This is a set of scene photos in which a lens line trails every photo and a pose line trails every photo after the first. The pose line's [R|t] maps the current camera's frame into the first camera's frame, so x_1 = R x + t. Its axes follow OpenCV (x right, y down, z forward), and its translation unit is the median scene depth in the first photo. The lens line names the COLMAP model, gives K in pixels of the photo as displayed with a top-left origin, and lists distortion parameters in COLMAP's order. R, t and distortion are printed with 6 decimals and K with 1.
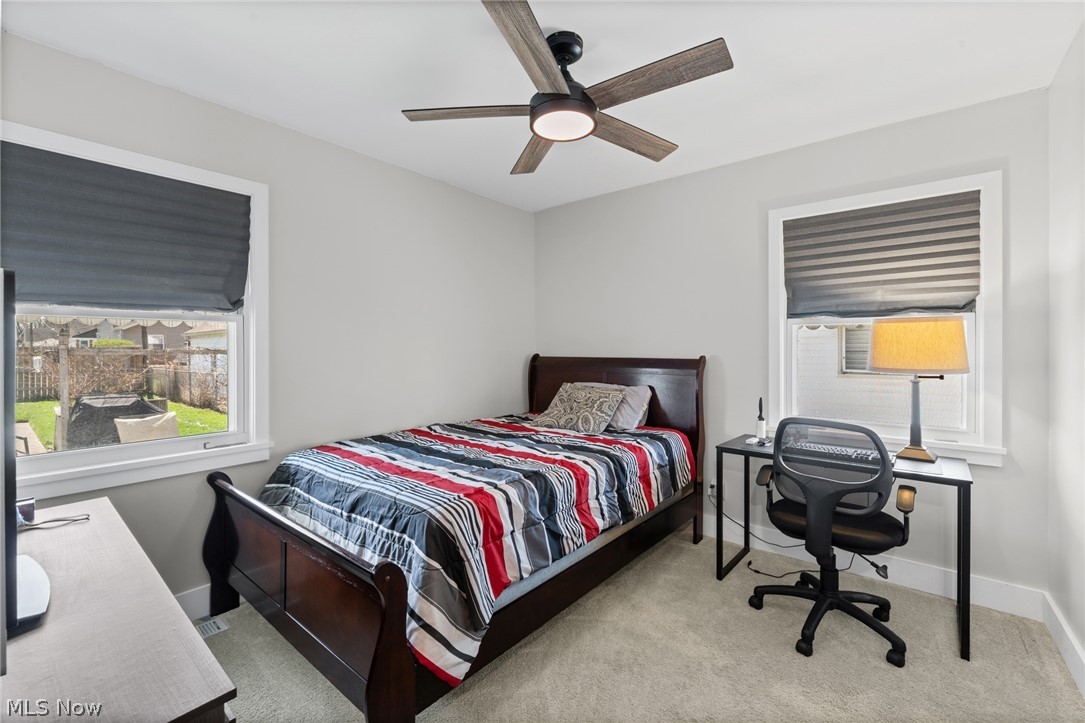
lens RADIAL K [[464.5, 0, 542.5], [0, 464.5, 344.9], [0, 0, 1]] dist [-0.003960, -0.000617]
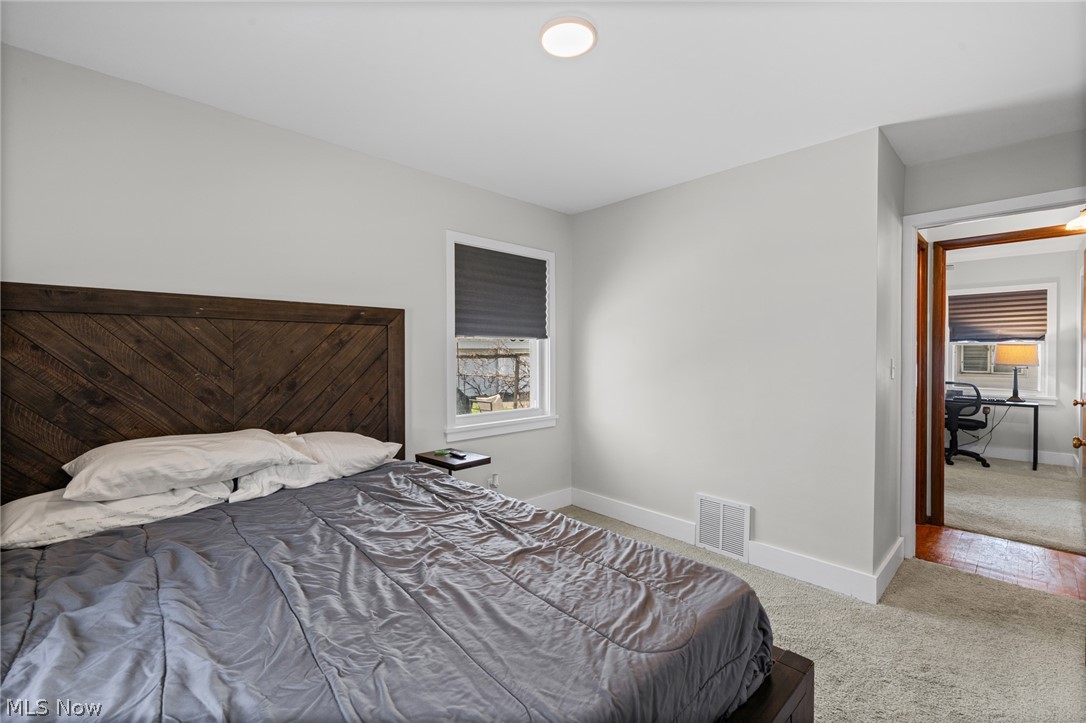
lens RADIAL K [[464.9, 0, 544.9], [0, 464.9, 360.5], [0, 0, 1]] dist [0.000357, 0.000183]
pose [[0.993138, -0.003850, -0.116881, -1.208723], [0.005611, 0.999876, 0.014739, -0.017949], [0.116810, -0.015294, 0.993037, -1.517629]]
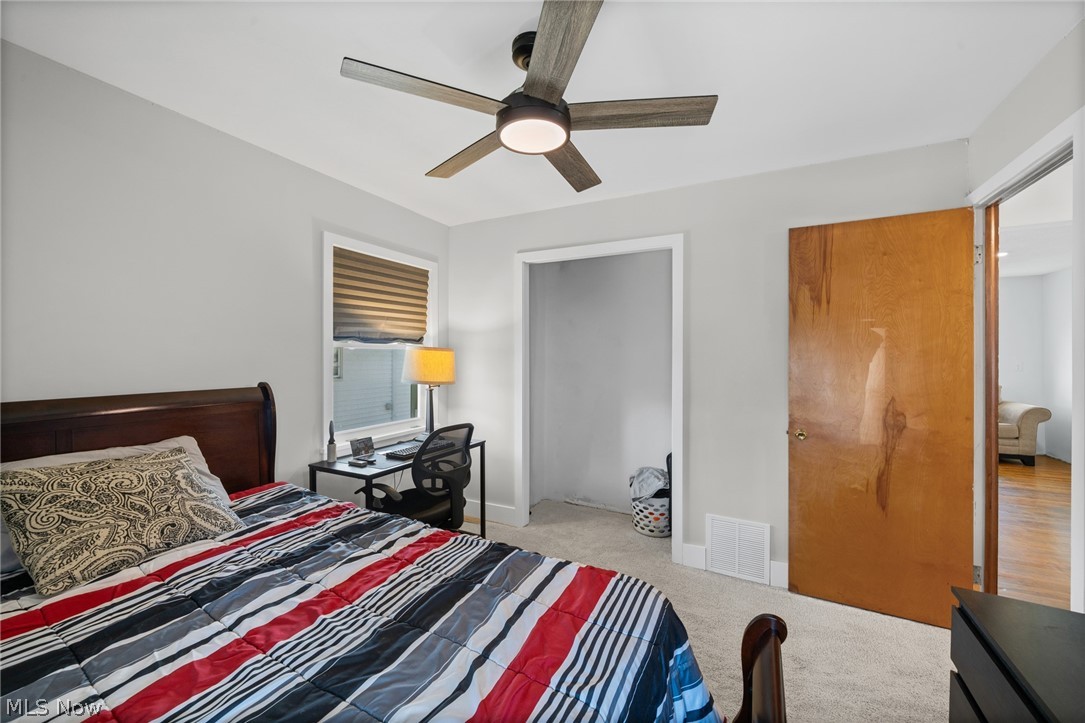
lens RADIAL K [[425.4, 0, 540.2], [0, 425.4, 357.7], [0, 0, 1]] dist [-0.000770, -0.000254]
pose [[-0.216565, -0.006398, 0.976247, -0.563482], [-0.008266, 0.999955, 0.004720, -0.031864], [-0.976233, -0.007048, -0.216608, 0.849795]]
